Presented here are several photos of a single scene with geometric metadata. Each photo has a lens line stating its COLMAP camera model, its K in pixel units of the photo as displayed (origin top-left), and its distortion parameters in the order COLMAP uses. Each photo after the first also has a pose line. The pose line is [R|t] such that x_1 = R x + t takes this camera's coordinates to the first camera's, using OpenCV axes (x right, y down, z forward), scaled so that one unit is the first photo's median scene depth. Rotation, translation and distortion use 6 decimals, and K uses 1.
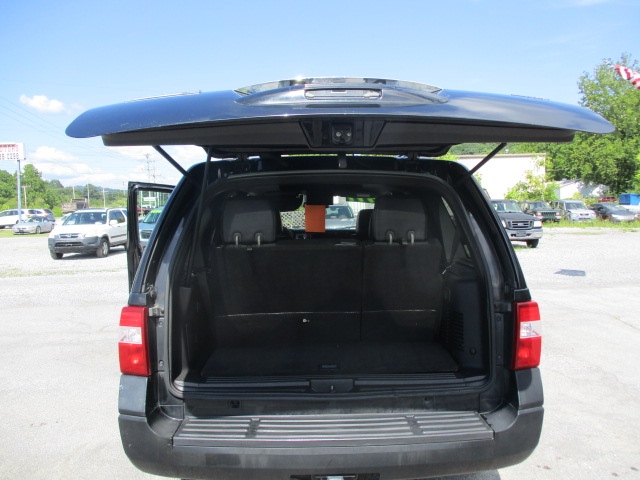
lens RADIAL K [[542.7, 0, 320.0], [0, 542.7, 240.0], [0, 0, 1]] dist [-0.021546, 0.004701]
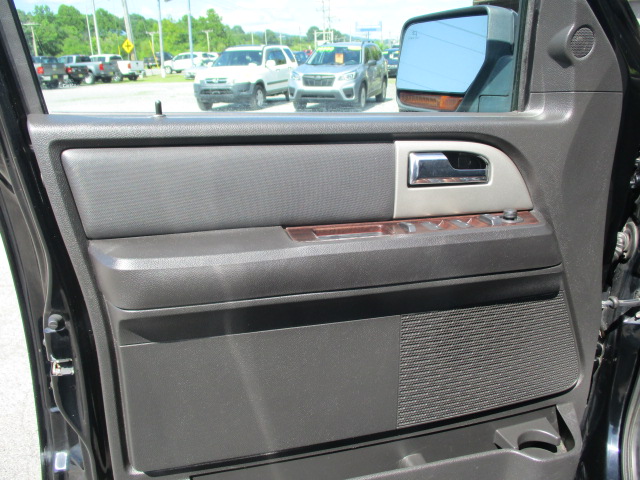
lens RADIAL K [[542.7, 0, 320.0], [0, 542.7, 240.0], [0, 0, 1]] dist [-0.021546, 0.004701]
pose [[0.951523, 0.102178, -0.290111, -0.065935], [-0.021011, 0.962598, 0.270117, -0.000504], [0.306860, -0.250926, 0.918081, 0.258096]]
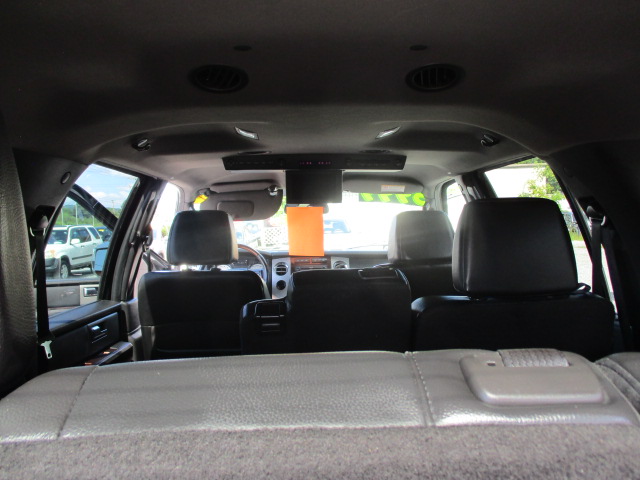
lens RADIAL K [[542.7, 0, 320.0], [0, 542.7, 240.0], [0, 0, 1]] dist [-0.021546, 0.004701]
pose [[0.999802, -0.012862, 0.015203, -0.000408], [0.013302, 0.999485, -0.029204, -0.004585], [-0.014820, 0.029401, 0.999458, 0.131276]]
